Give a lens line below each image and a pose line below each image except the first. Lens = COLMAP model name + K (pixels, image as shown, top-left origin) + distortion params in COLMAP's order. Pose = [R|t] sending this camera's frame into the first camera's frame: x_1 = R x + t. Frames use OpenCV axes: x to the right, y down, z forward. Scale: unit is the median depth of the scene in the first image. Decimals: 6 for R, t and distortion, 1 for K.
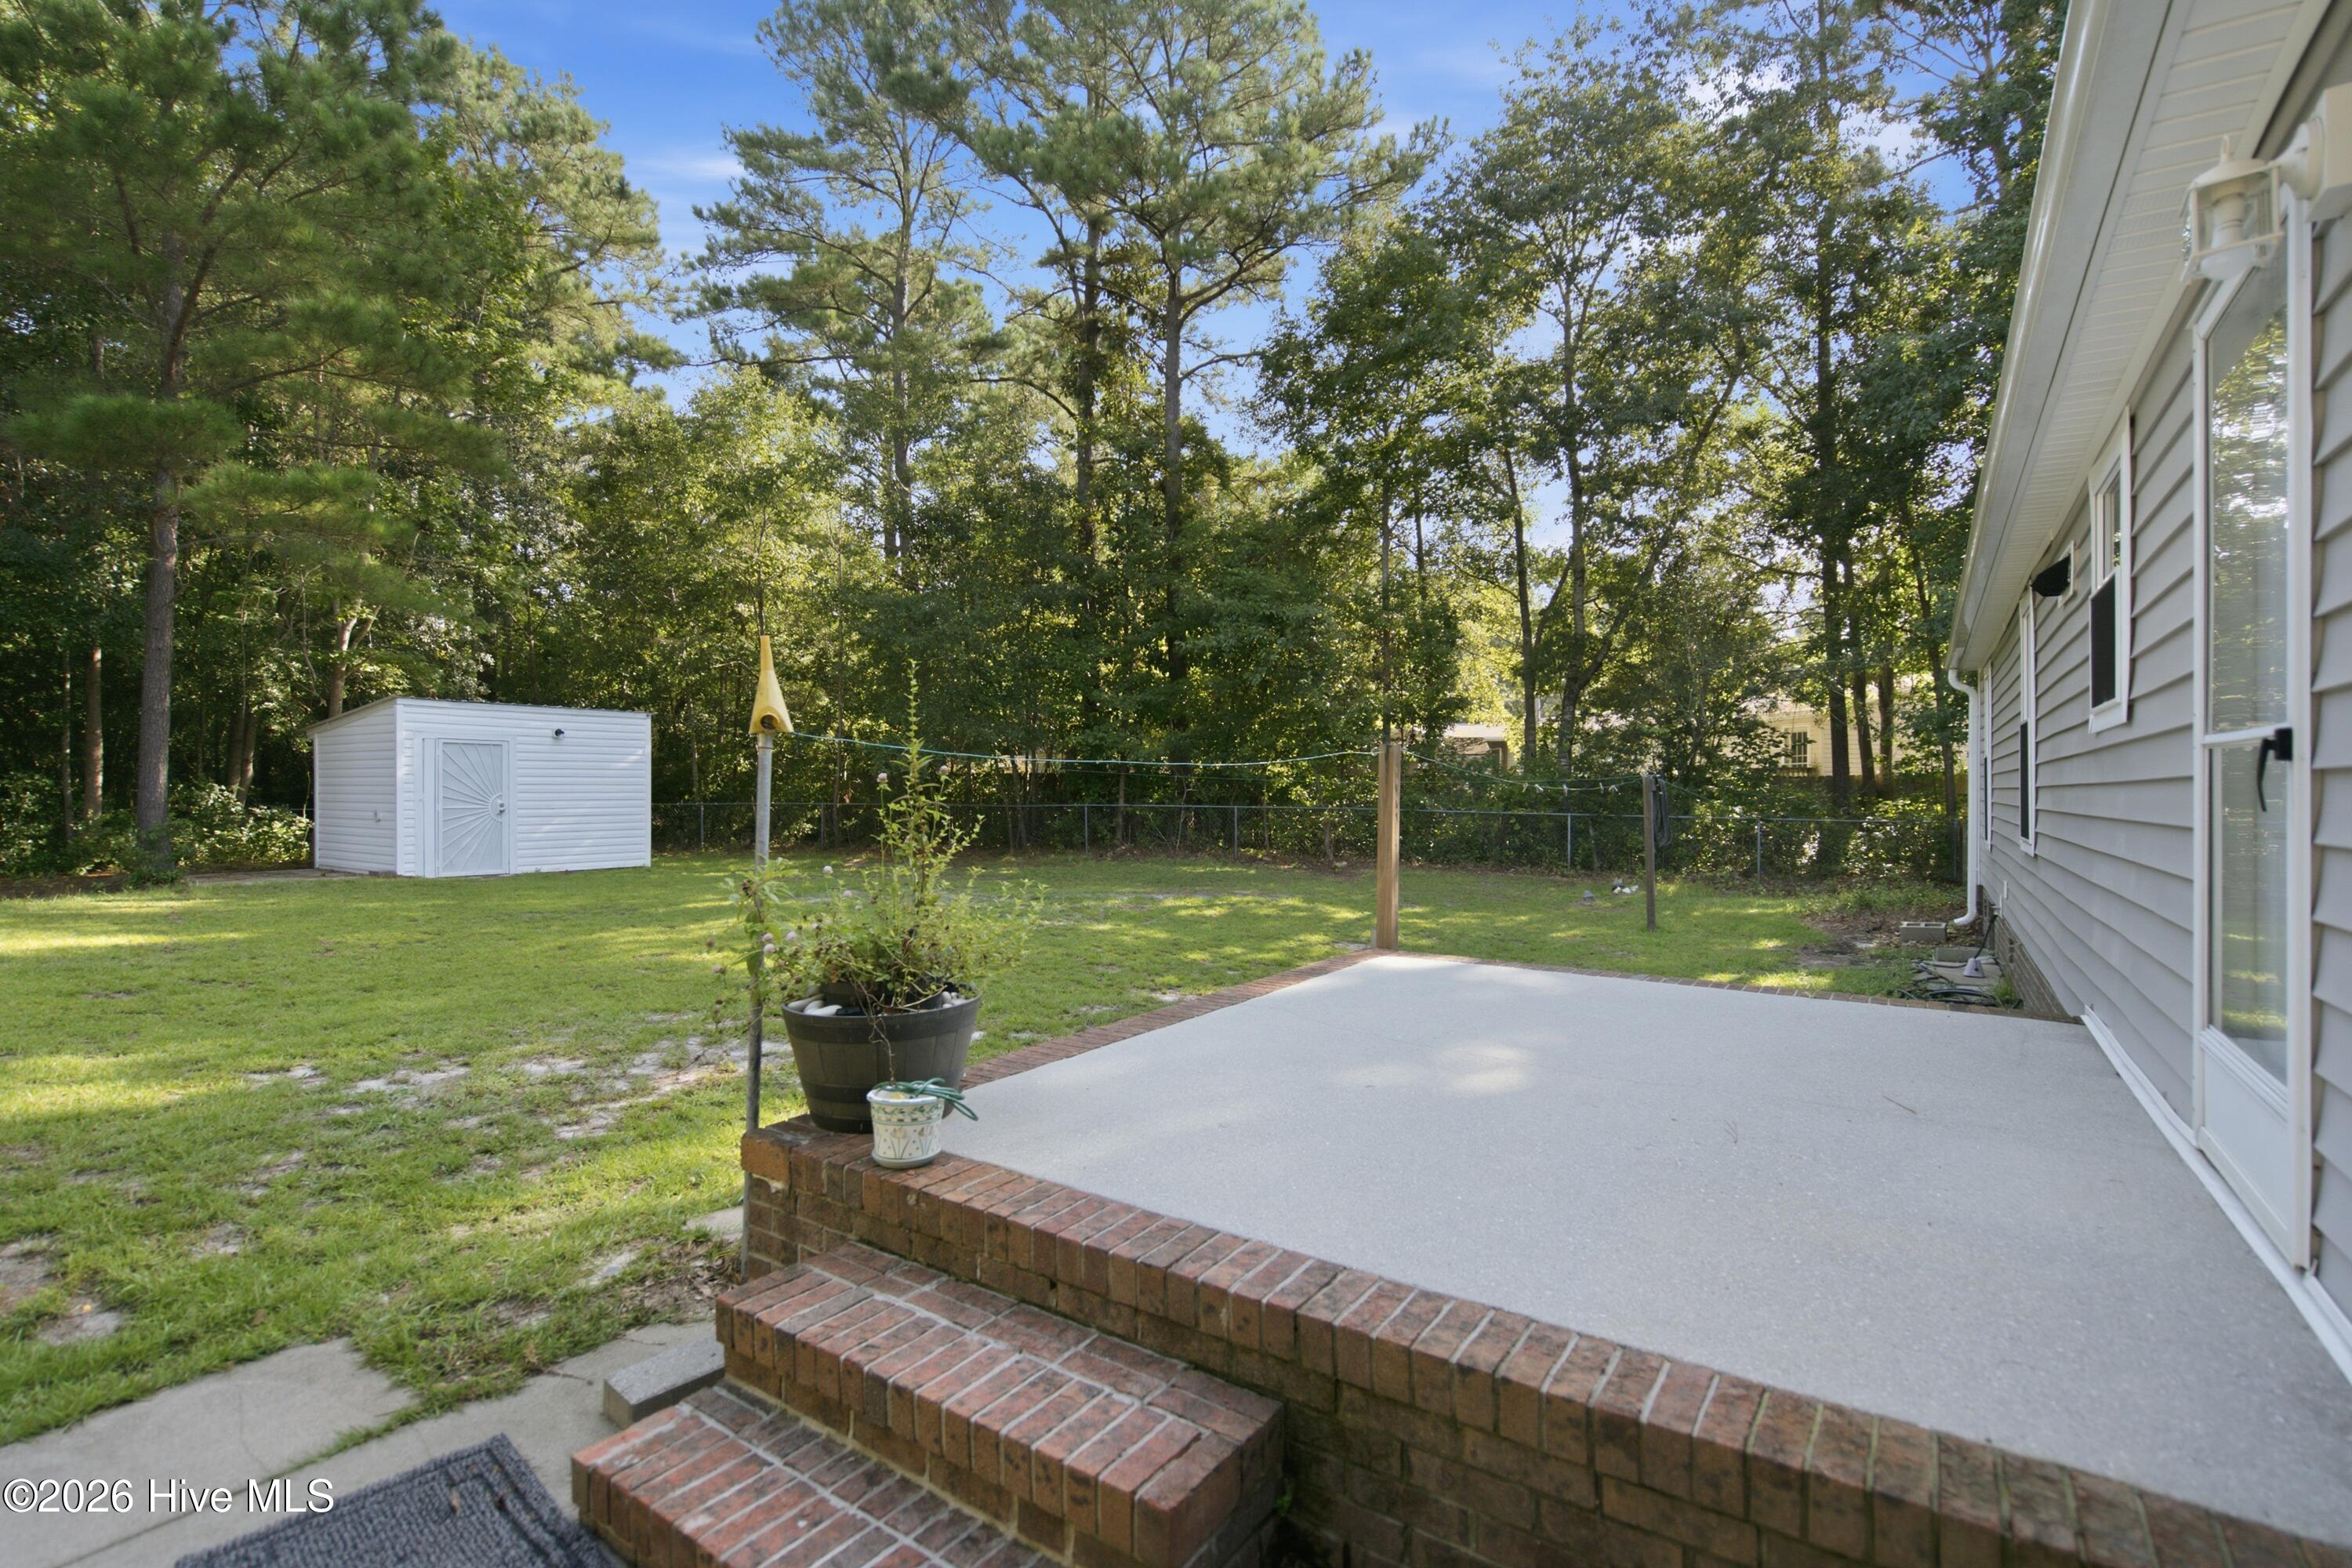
lens RADIAL K [[1092.6, 0, 1176.0], [0, 1092.6, 784.0], [0, 0, 1]] dist [-0.000364, -0.000285]
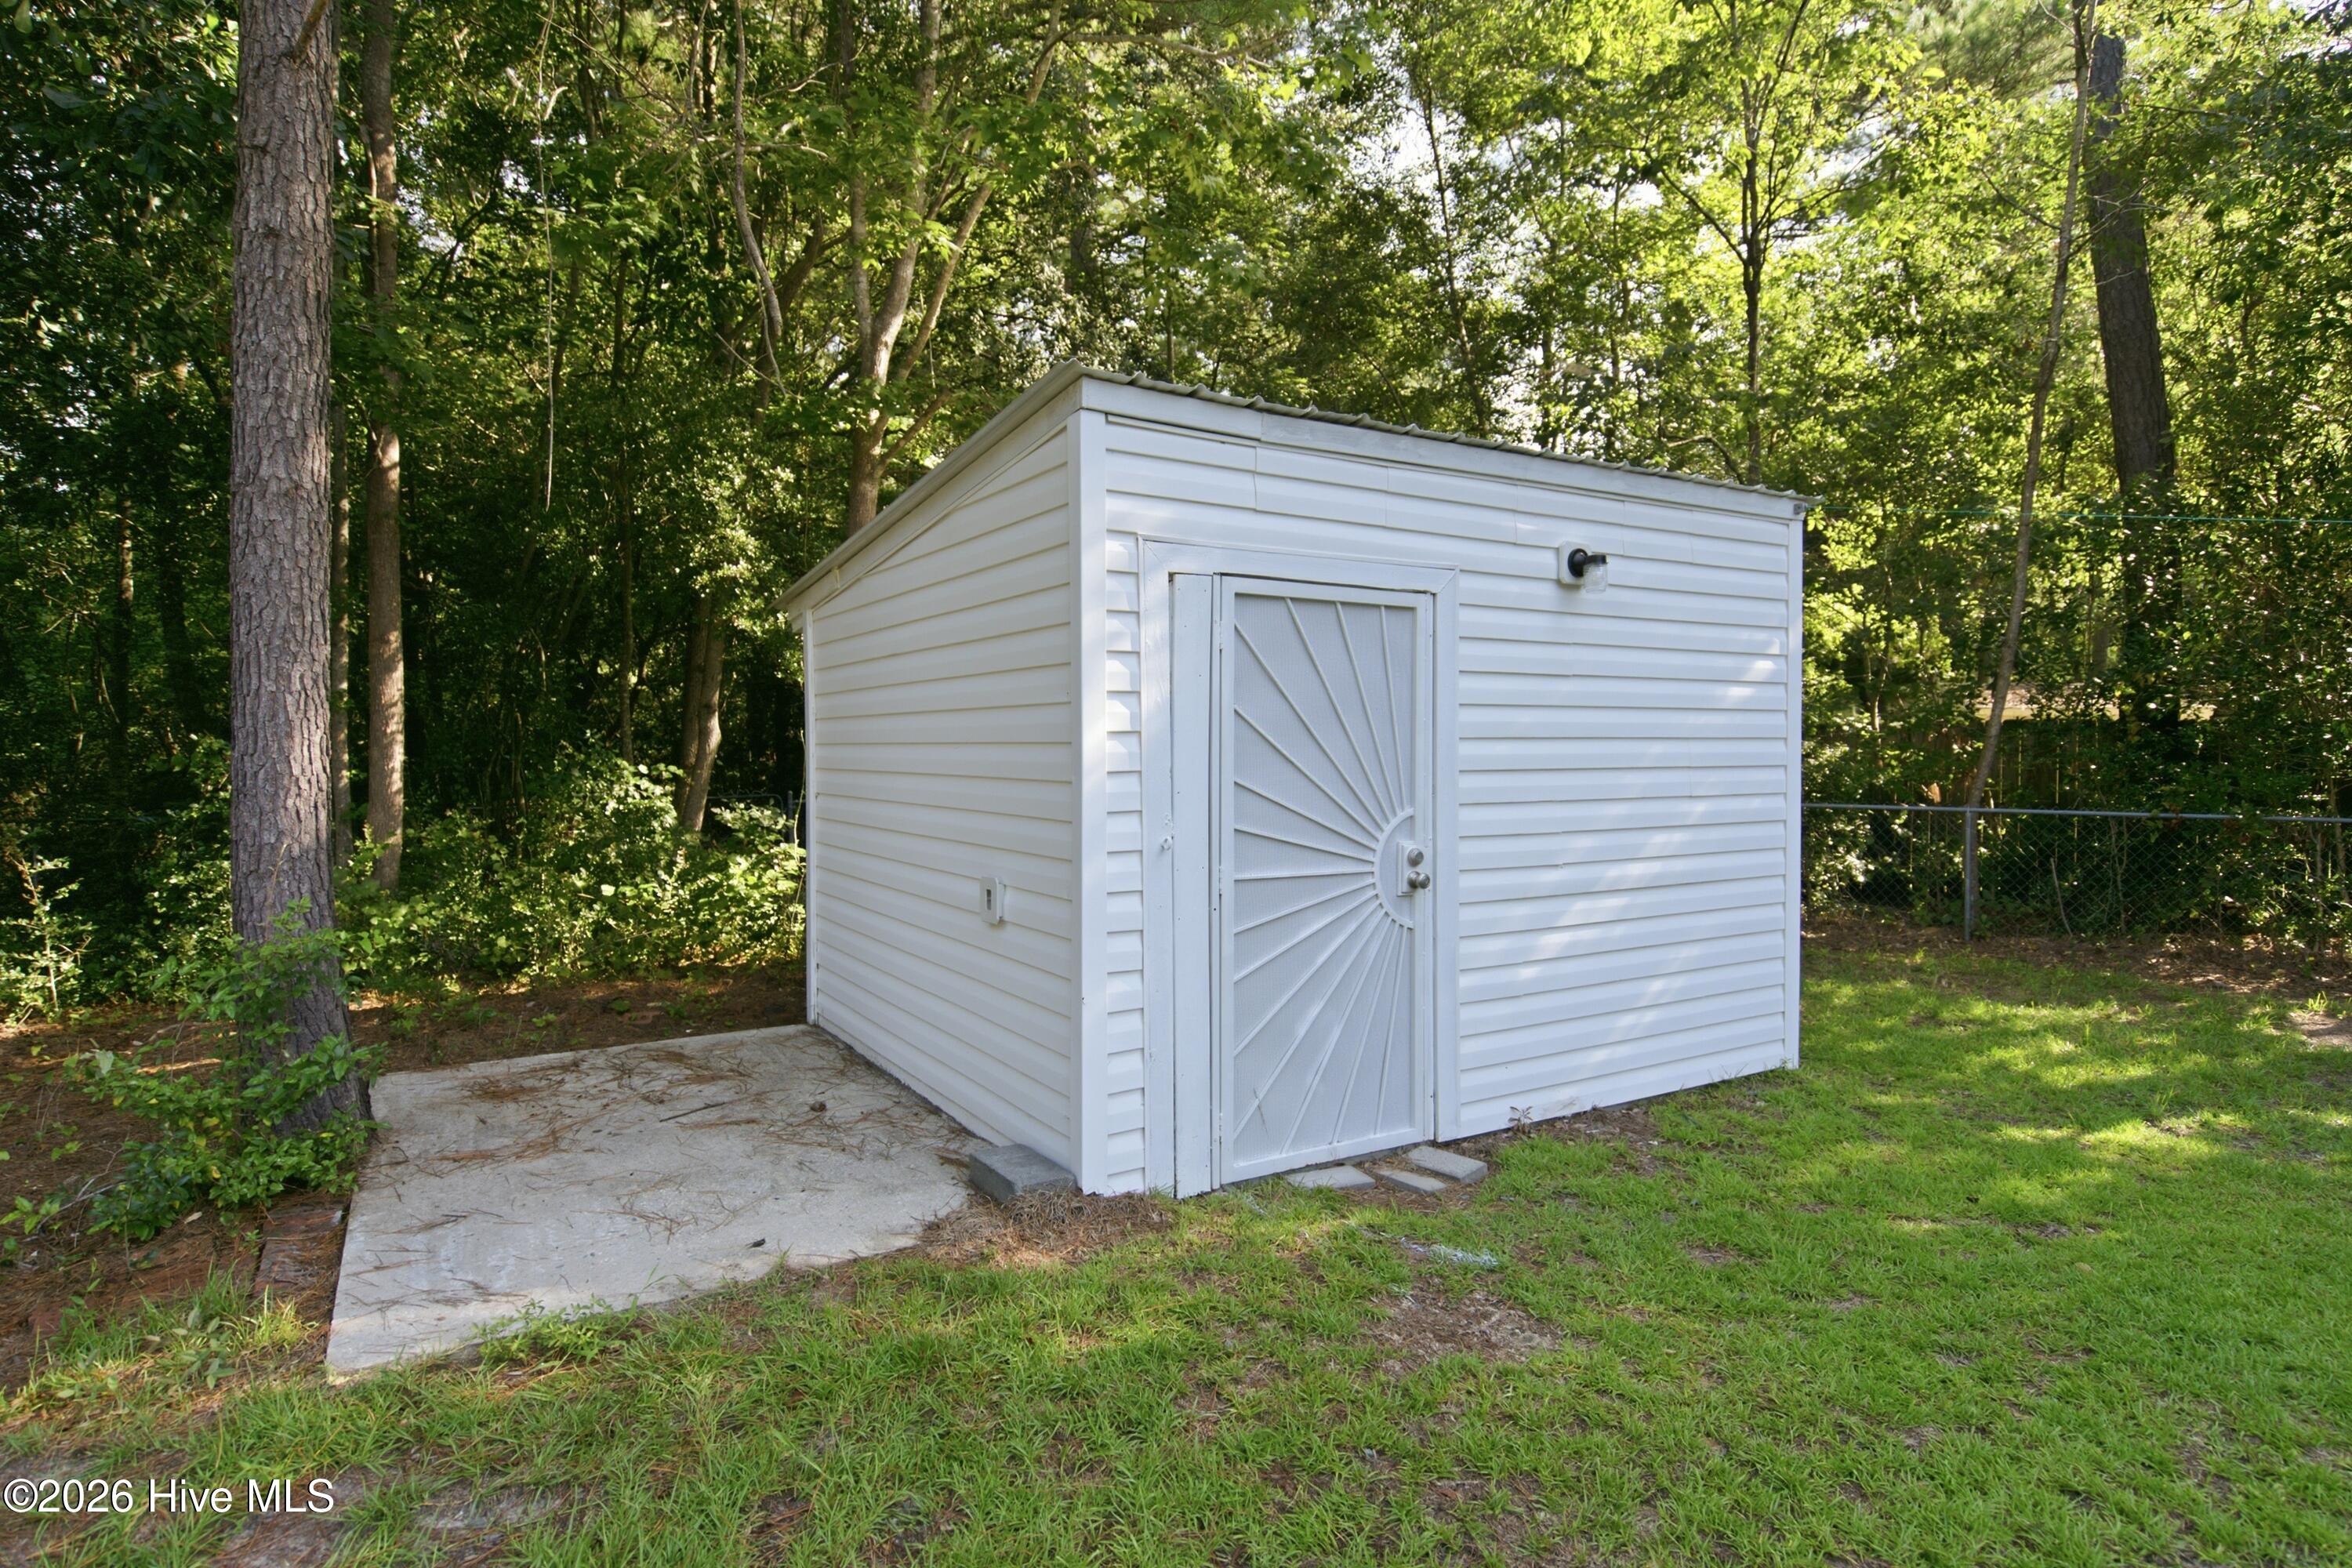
lens RADIAL K [[1266.9, 0, 1177.1], [0, 1266.9, 741.4], [0, 0, 1]] dist [0.001524, 0.000129]
pose [[0.916155, -0.005172, -0.400790, -0.527056], [0.003454, 0.999981, -0.005008, -0.004909], [0.400808, 0.003204, 0.916156, 0.686197]]
